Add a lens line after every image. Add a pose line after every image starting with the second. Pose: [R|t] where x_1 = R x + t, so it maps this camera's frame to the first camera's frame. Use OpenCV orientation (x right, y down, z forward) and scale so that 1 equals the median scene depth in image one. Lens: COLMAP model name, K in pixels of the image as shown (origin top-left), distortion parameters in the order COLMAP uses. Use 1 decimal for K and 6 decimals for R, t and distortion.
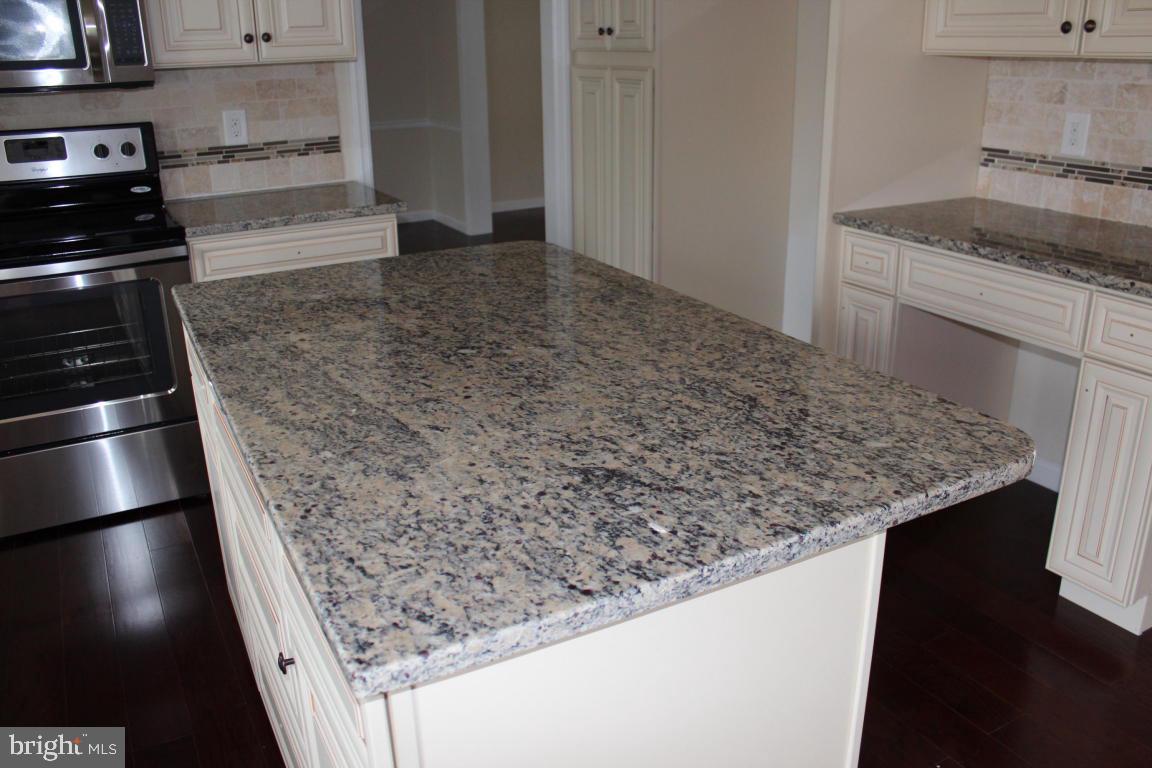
lens RADIAL K [[966.0, 0, 575.0], [0, 966.0, 362.2], [0, 0, 1]] dist [-0.188465, 0.206394]
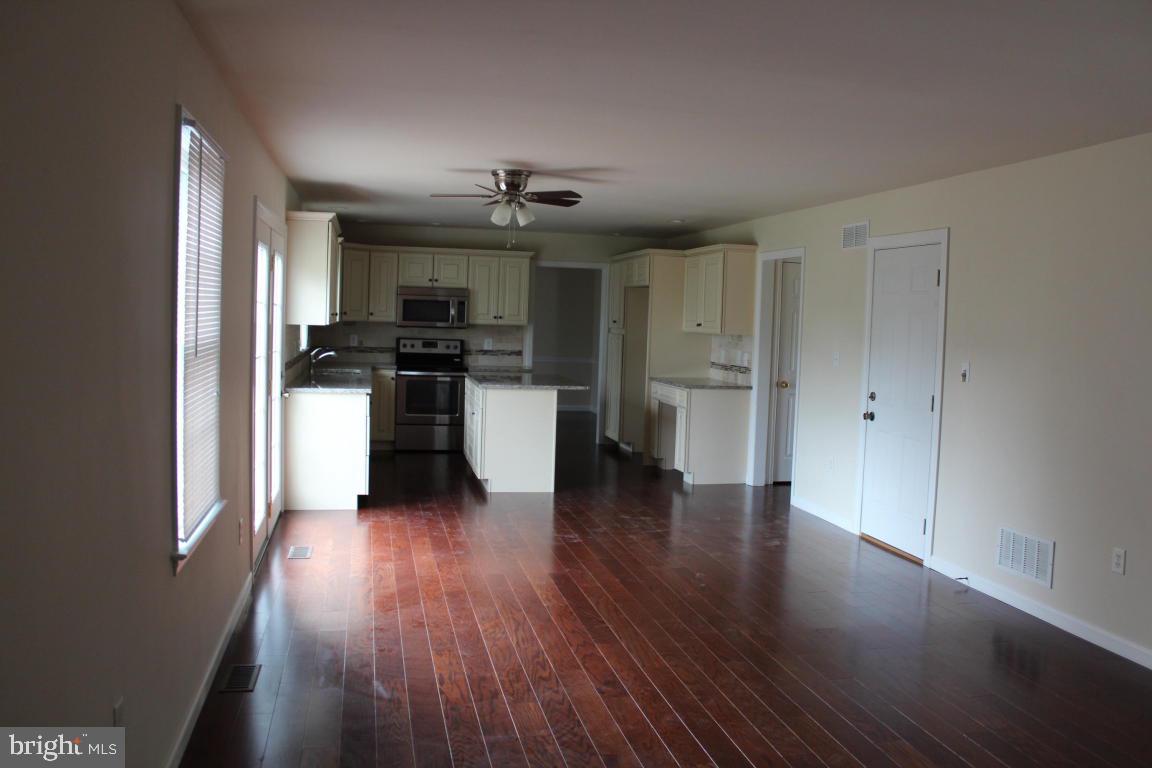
lens RADIAL K [[966.0, 0, 575.0], [0, 966.0, 362.2], [0, 0, 1]] dist [-0.188465, 0.206394]
pose [[0.960945, 0.061666, -0.269781, 0.817362], [-0.134933, 0.955531, -0.262211, 0.636079], [0.241615, 0.288372, 0.926533, -1.967239]]
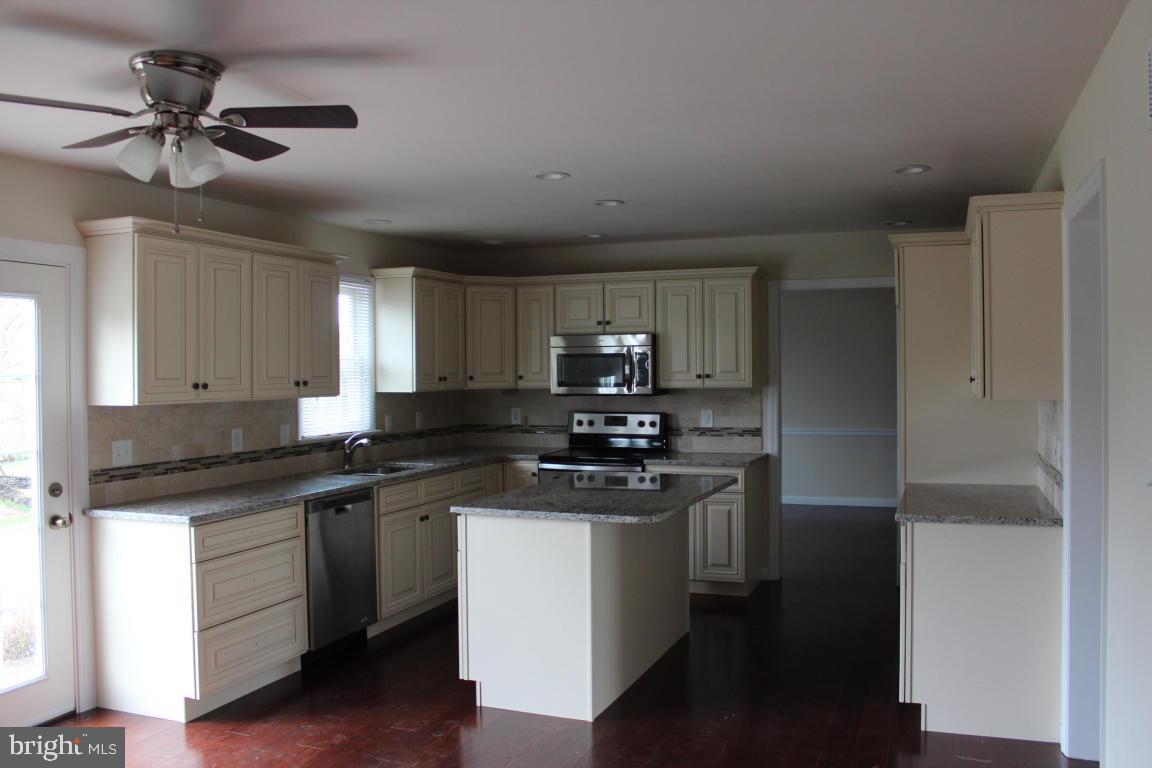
lens RADIAL K [[966.0, 0, 575.0], [0, 966.0, 362.2], [0, 0, 1]] dist [-0.188465, 0.206394]
pose [[0.652622, 0.009018, -0.757630, 1.036980], [-0.248349, 0.947235, -0.202653, 0.121905], [0.715827, 0.320413, 0.620426, -0.515825]]
